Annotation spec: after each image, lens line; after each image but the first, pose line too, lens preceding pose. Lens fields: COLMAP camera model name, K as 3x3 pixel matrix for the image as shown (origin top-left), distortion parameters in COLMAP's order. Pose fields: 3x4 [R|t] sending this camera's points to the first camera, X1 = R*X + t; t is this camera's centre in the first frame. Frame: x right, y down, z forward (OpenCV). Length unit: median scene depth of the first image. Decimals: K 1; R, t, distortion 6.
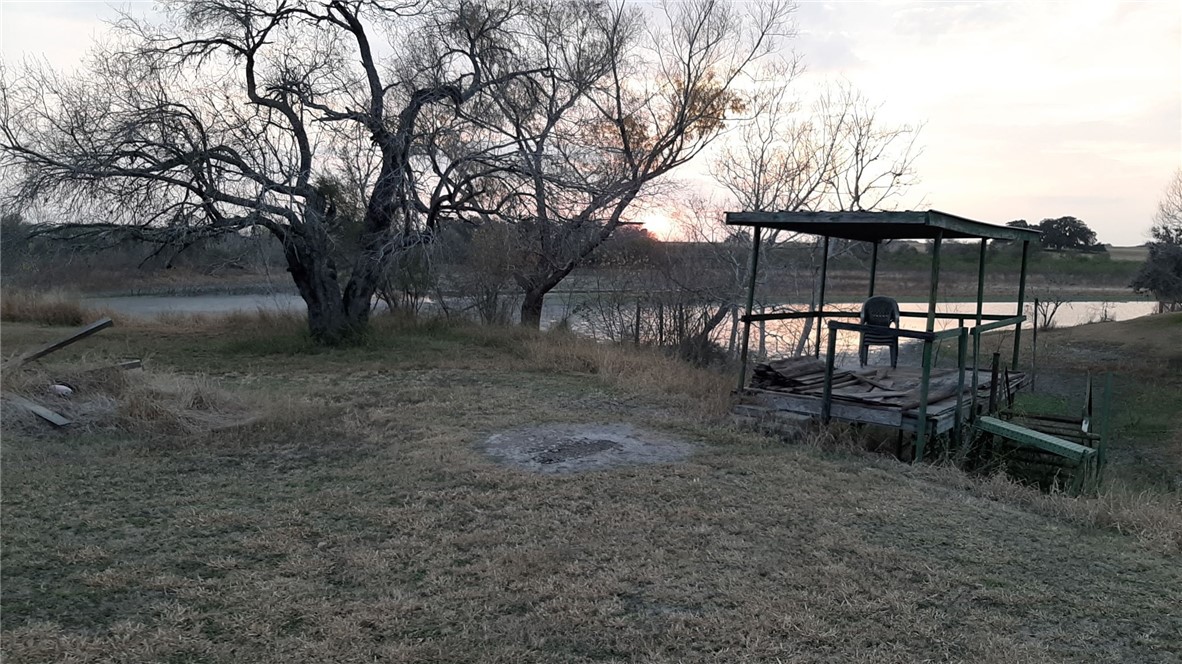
lens RADIAL K [[886.6, 0, 591.6], [0, 886.6, 332.0], [0, 0, 1]] dist [-0.002704, -0.001589]
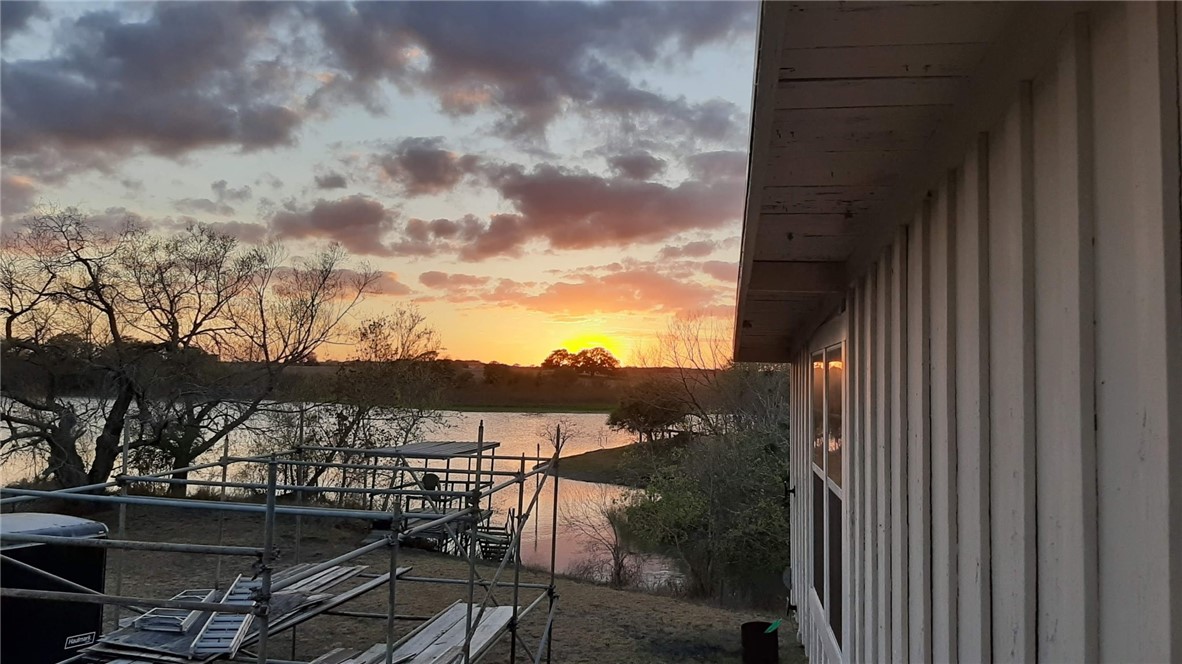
lens RADIAL K [[886.6, 0, 590.8], [0, 886.6, 332.1], [0, 0, 1]] dist [-0.002704, -0.001589]
pose [[0.889673, 0.030782, 0.455559, -0.199847], [0.028890, 0.991931, -0.123444, -0.077127], [-0.455683, 0.122985, 0.881605, -0.703393]]
